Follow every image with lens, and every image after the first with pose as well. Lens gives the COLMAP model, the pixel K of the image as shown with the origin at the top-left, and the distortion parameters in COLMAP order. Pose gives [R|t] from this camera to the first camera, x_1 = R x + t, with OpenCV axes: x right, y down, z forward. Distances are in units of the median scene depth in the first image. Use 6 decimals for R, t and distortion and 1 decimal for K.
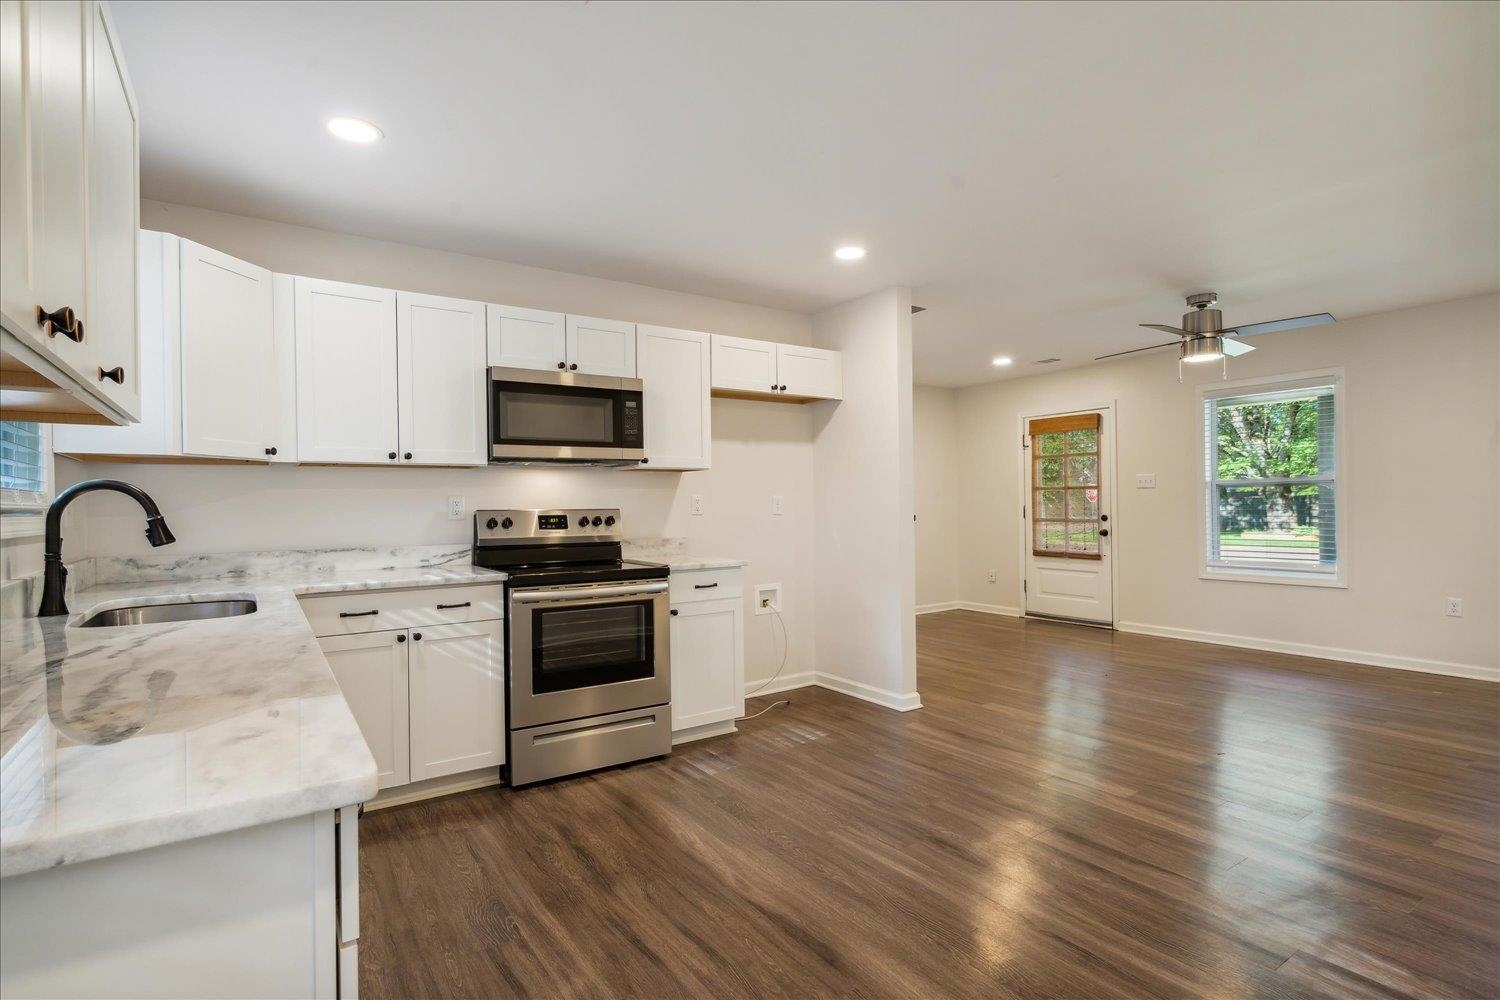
lens RADIAL K [[733.3, 0, 752.0], [0, 733.3, 506.5], [0, 0, 1]] dist [-0.003185, 0.000199]
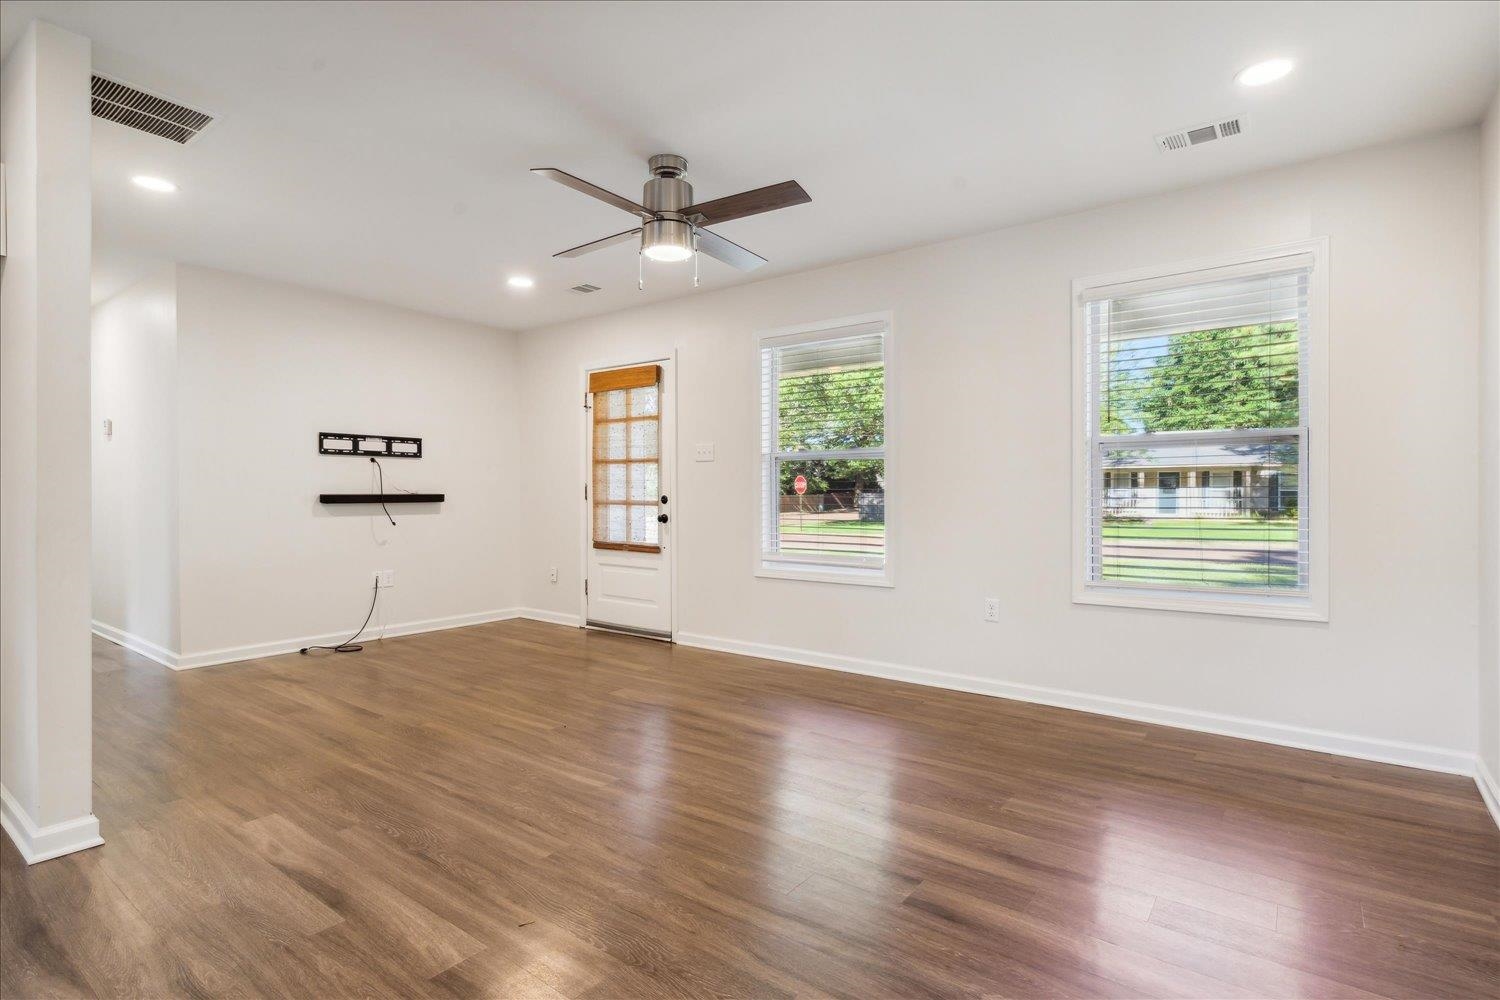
lens RADIAL K [[733.3, 0, 750.3], [0, 733.3, 495.8], [0, 0, 1]] dist [-0.003185, 0.000199]
pose [[0.948141, 0.015281, 0.317482, 0.318716], [-0.014316, 0.999883, -0.005372, 0.014534], [-0.317526, 0.000548, 0.948249, 0.229065]]
